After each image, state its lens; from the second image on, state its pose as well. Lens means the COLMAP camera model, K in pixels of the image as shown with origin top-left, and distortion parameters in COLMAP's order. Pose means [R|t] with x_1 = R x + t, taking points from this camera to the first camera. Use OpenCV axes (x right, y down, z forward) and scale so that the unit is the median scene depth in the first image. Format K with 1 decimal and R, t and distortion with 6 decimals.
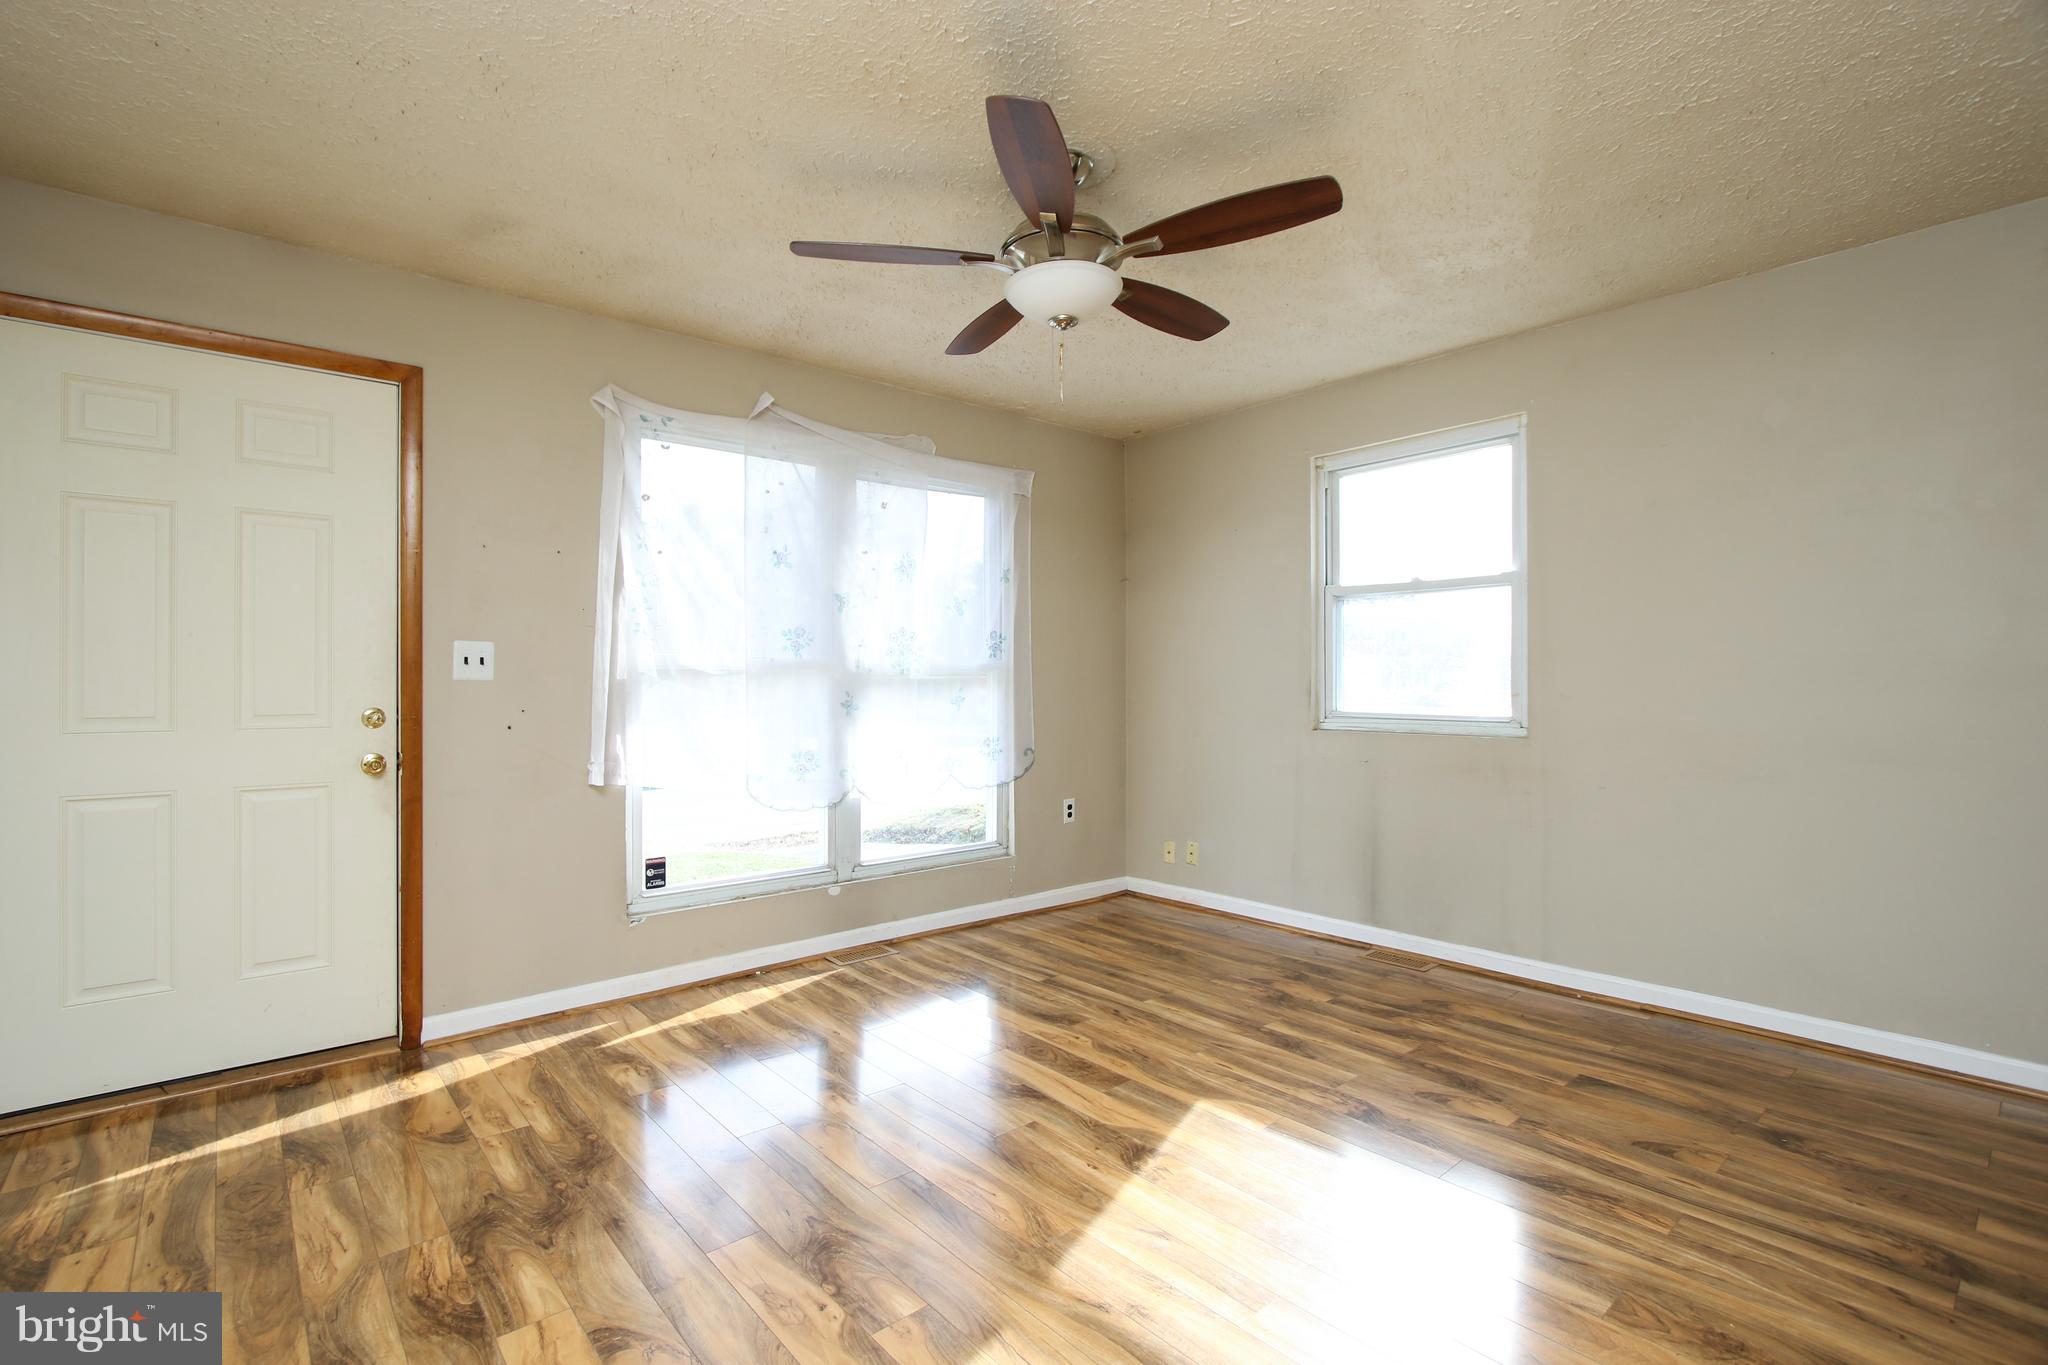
lens RADIAL K [[942.5, 0, 1002.4], [0, 942.5, 678.4], [0, 0, 1]] dist [-0.012911, 0.001212]
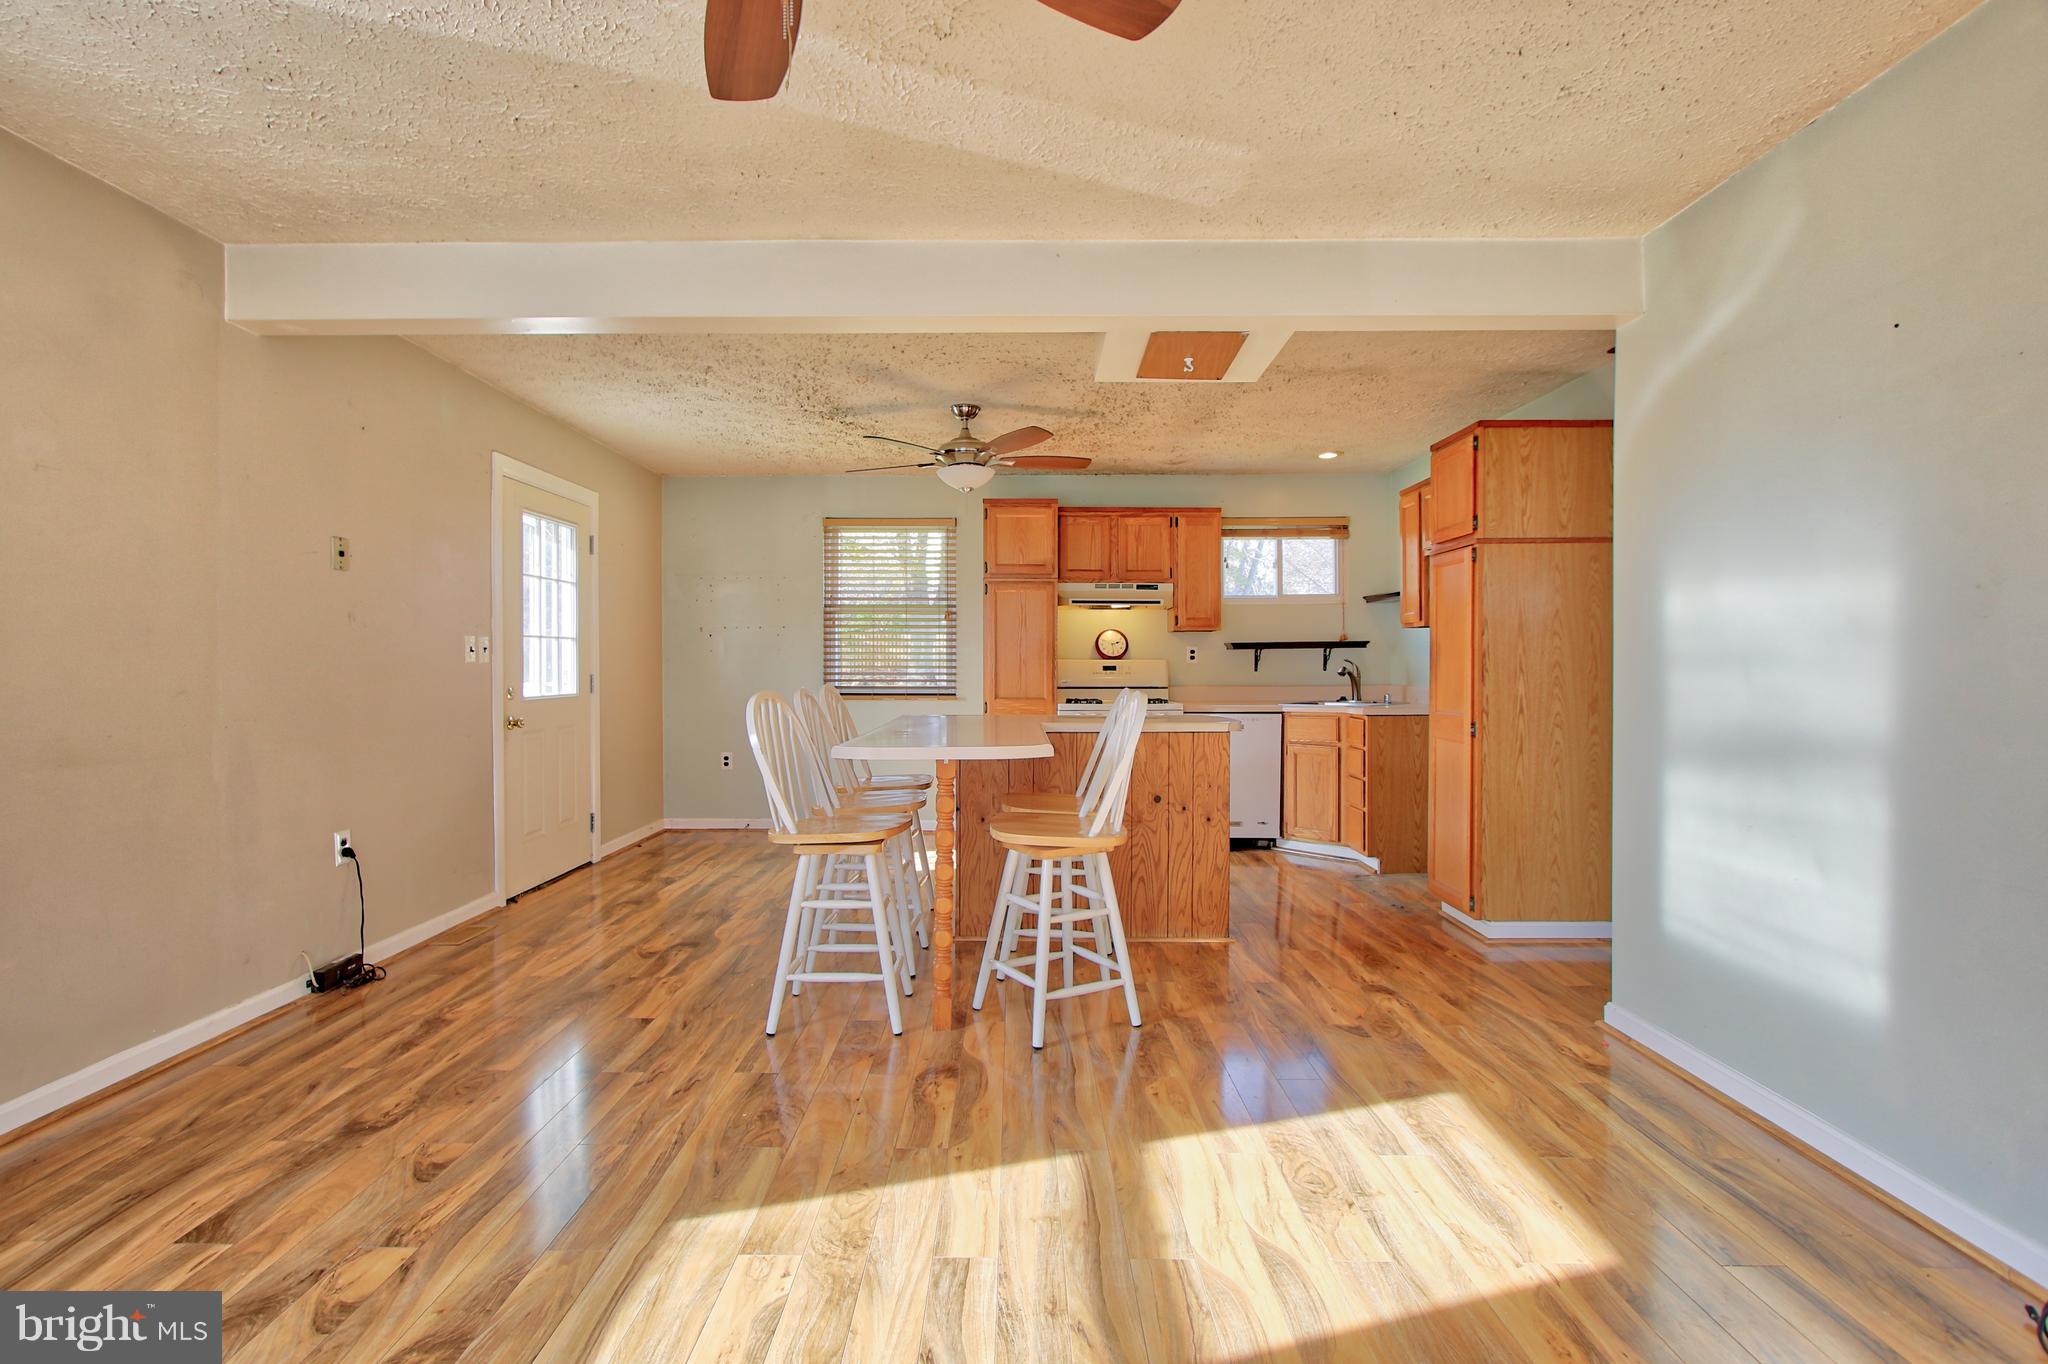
lens RADIAL K [[942.5, 0, 1002.4], [0, 942.5, 677.9], [0, 0, 1]] dist [-0.012911, 0.001212]
pose [[-0.749524, -0.008335, 0.661924, -0.247598], [-0.002374, 0.999948, 0.009903, -0.001734], [-0.661973, 0.005851, -0.749505, 0.941808]]
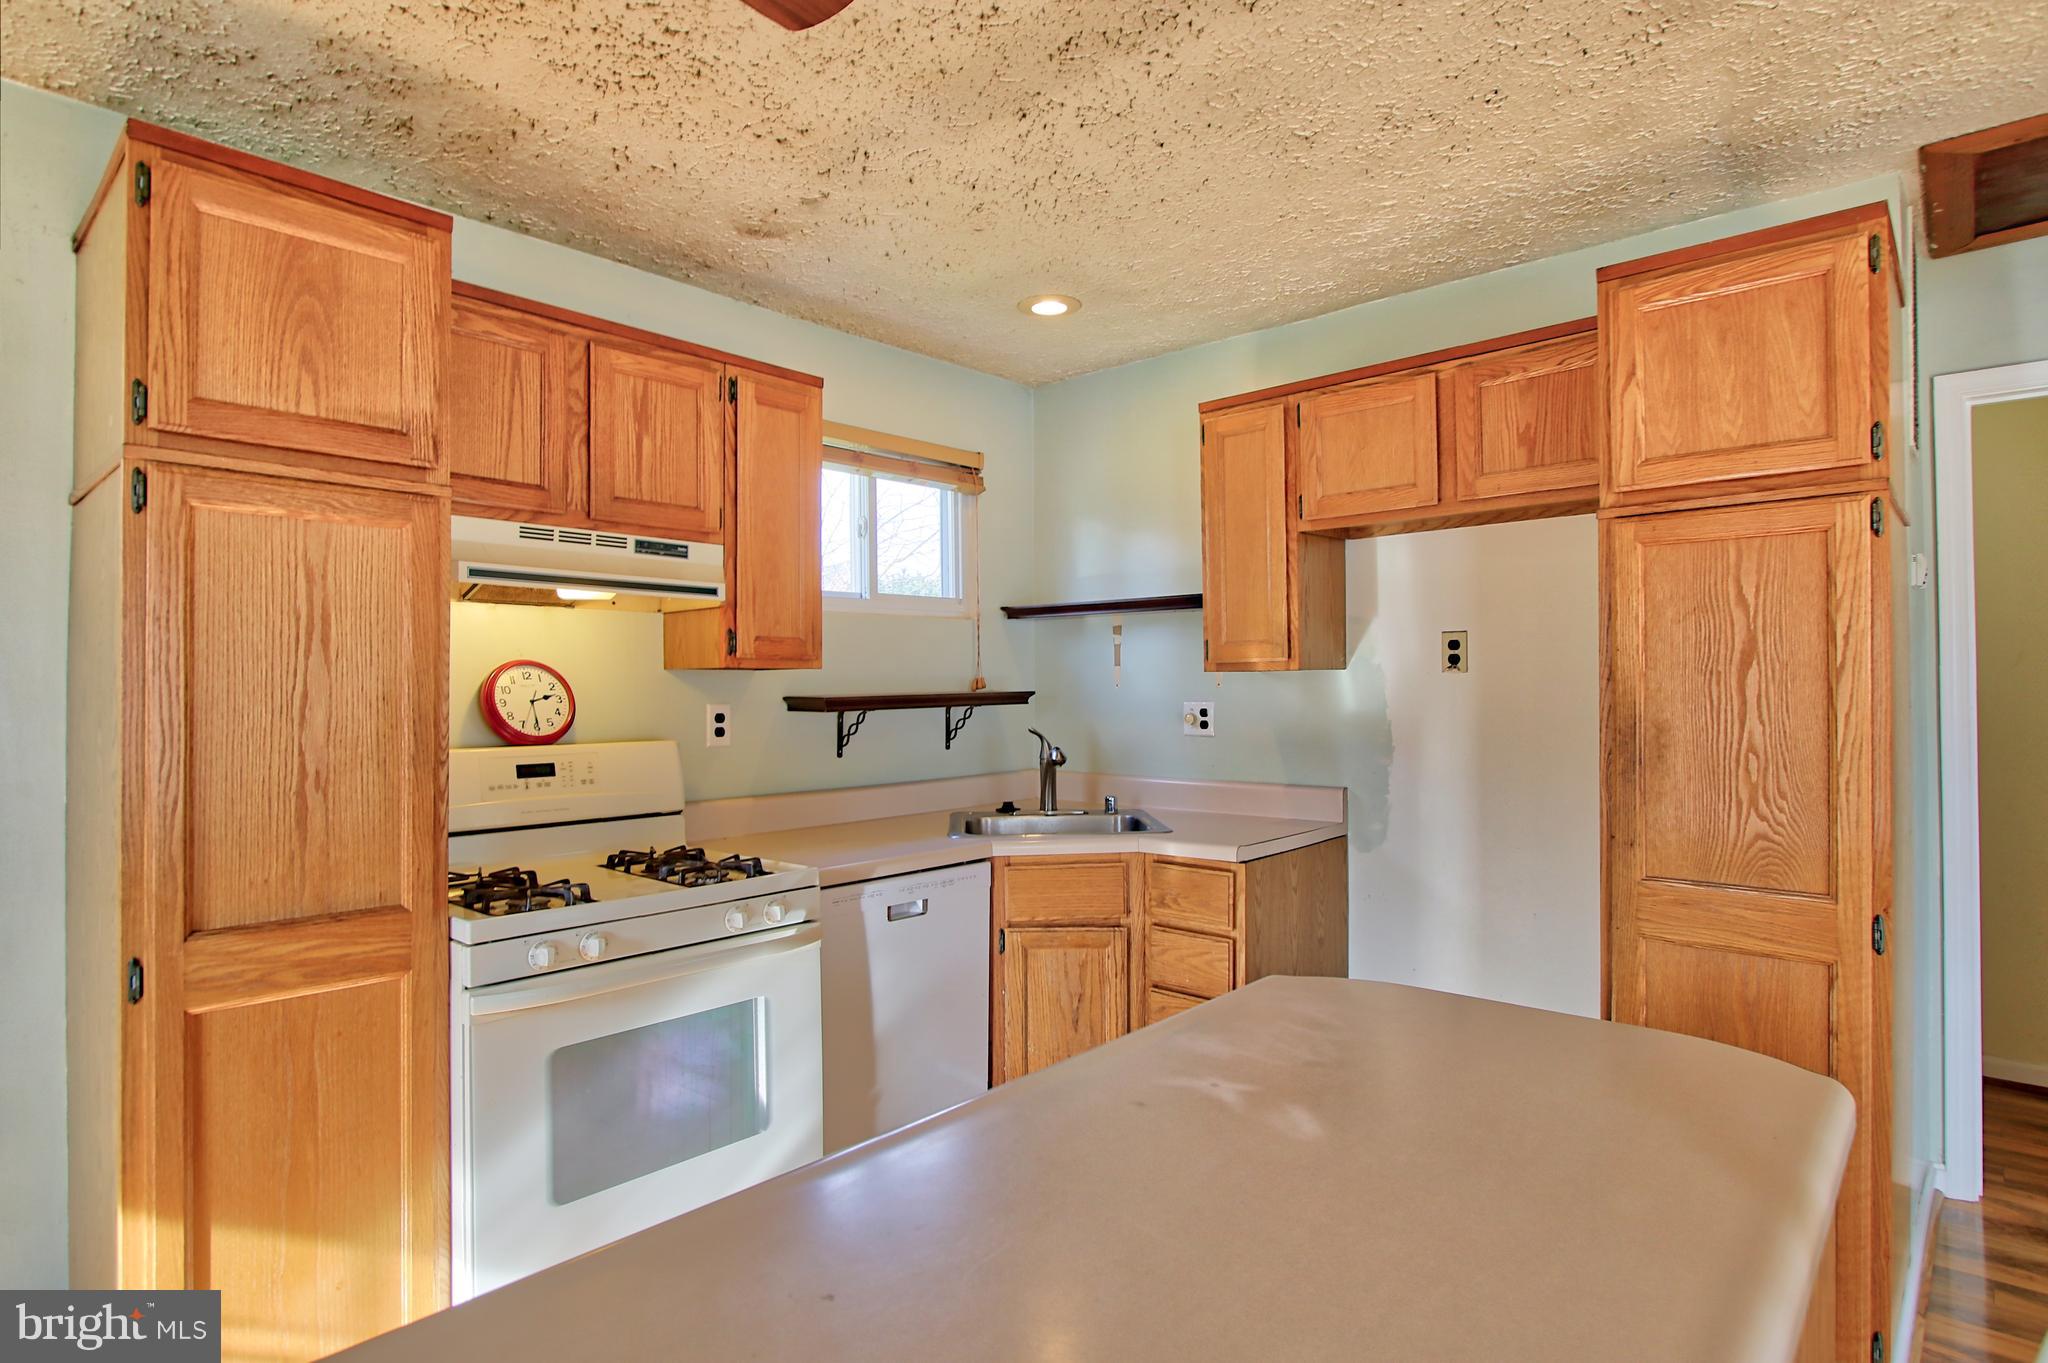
lens RADIAL K [[1082.0, 0, 1024.0], [0, 1082.0, 681.5], [0, 0, 1]] dist [-0.016665, 0.000113]
pose [[-0.992811, 0.004620, -0.119601, 0.668777], [0.006434, 0.999870, -0.014781, -0.057300], [0.119517, -0.015444, -0.992712, 0.110408]]
